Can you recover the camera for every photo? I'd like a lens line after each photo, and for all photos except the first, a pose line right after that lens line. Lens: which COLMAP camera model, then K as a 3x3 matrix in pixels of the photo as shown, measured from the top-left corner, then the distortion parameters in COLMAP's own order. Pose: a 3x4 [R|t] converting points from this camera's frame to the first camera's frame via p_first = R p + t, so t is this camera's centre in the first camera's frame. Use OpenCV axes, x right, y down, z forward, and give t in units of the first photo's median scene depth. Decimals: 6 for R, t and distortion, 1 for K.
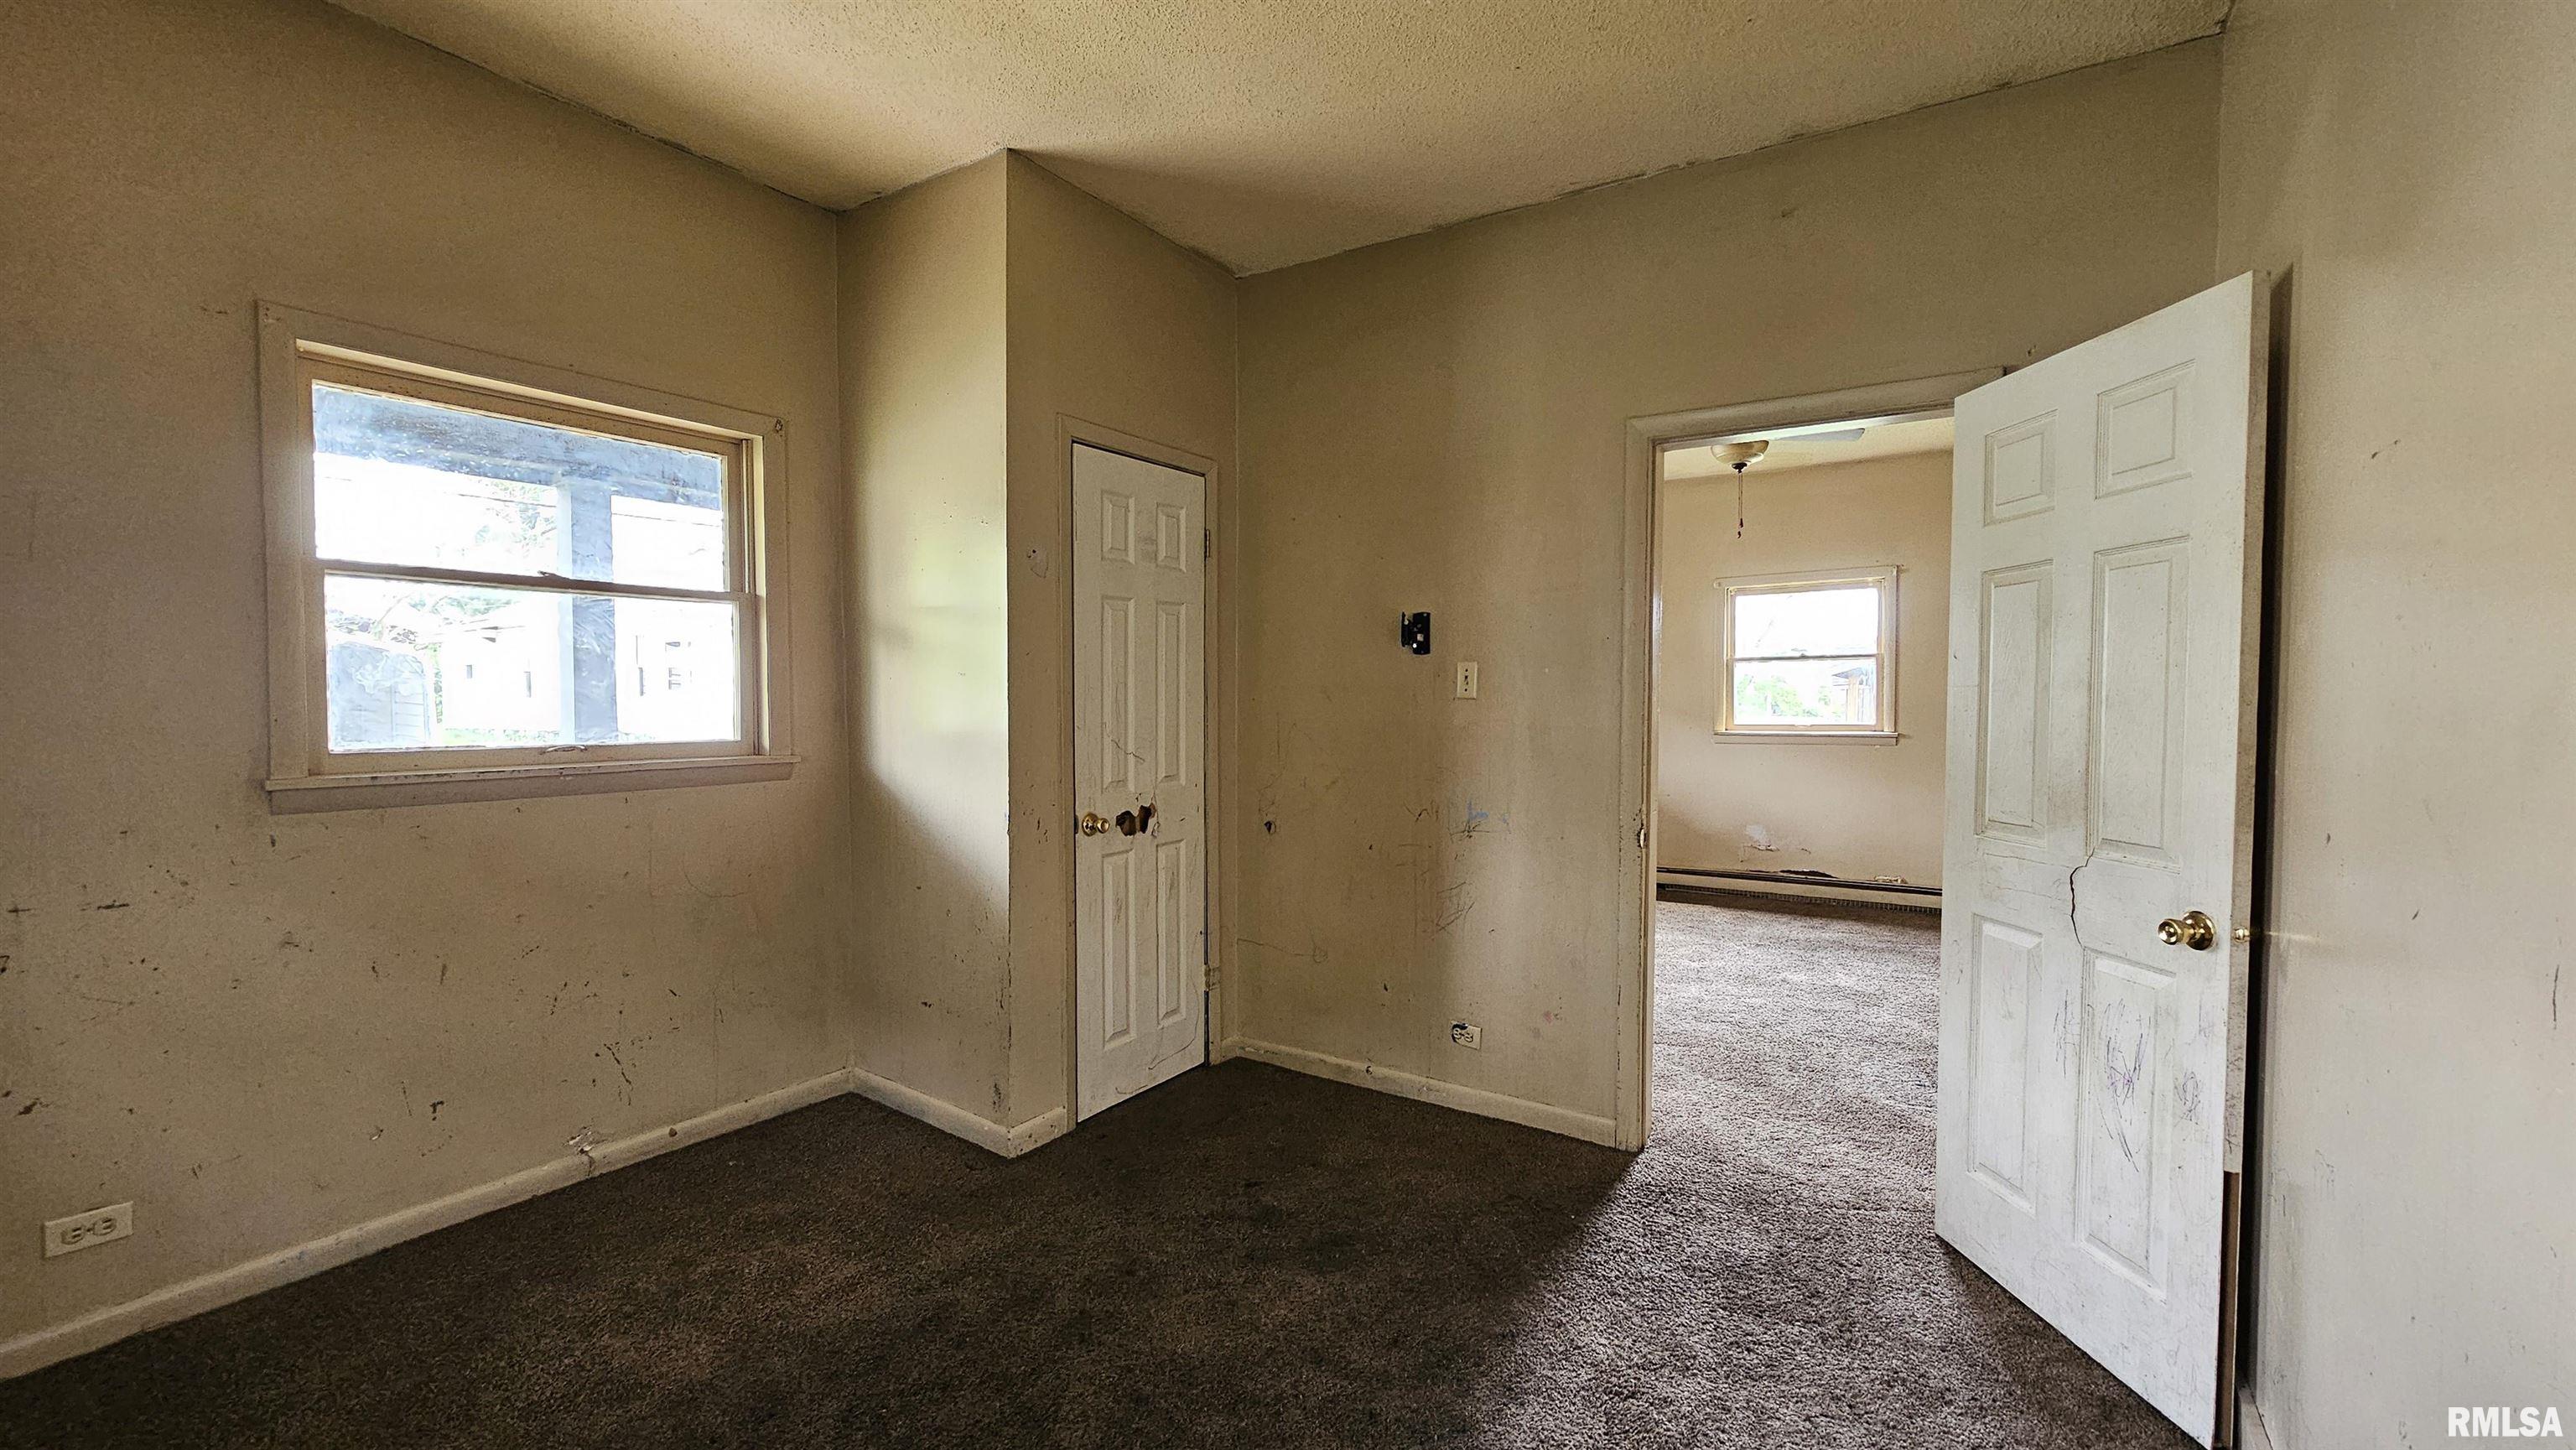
lens RADIAL K [[1028.2, 0, 1287.6], [0, 1028.2, 727.6], [0, 0, 1]] dist [0.001686, -0.000134]
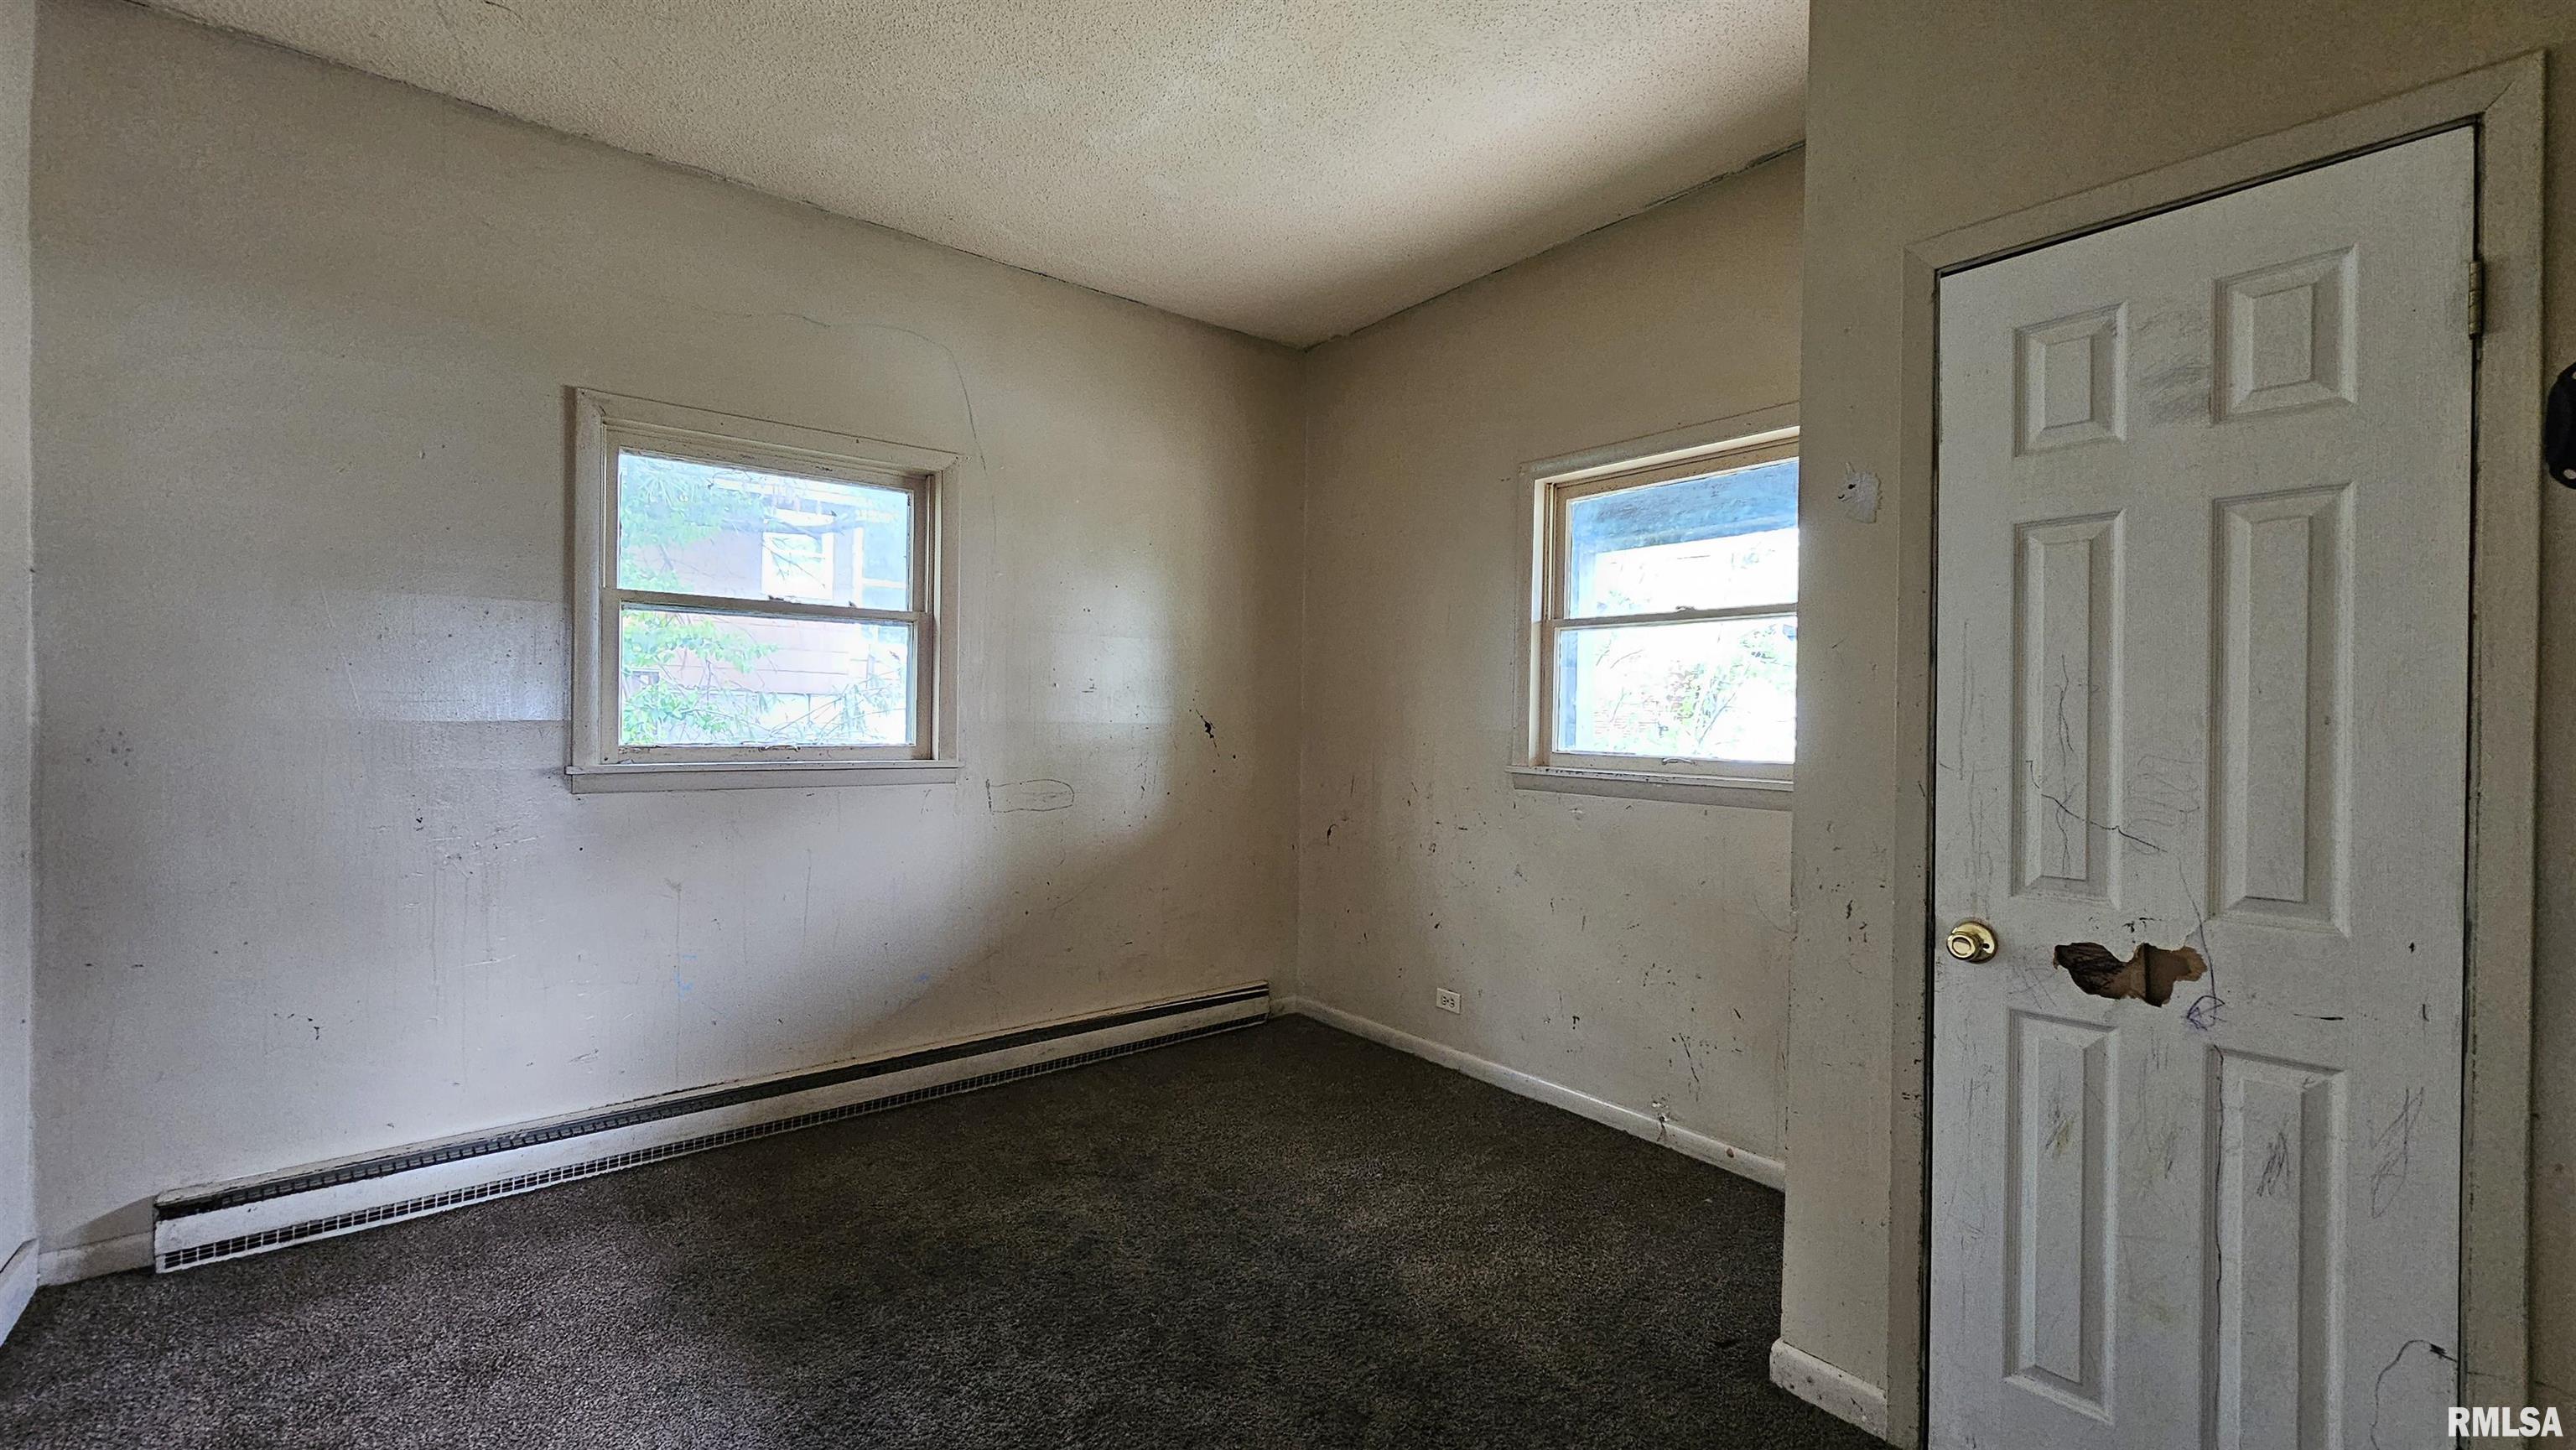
lens RADIAL K [[1028.2, 0, 1289.6], [0, 1028.2, 724.7], [0, 0, 1]] dist [0.001686, -0.000134]
pose [[-0.278034, 0.001821, -0.960570, 0.460899], [-0.048548, 0.998694, 0.015945, -0.014235], [0.959344, 0.051067, -0.277582, 0.823565]]
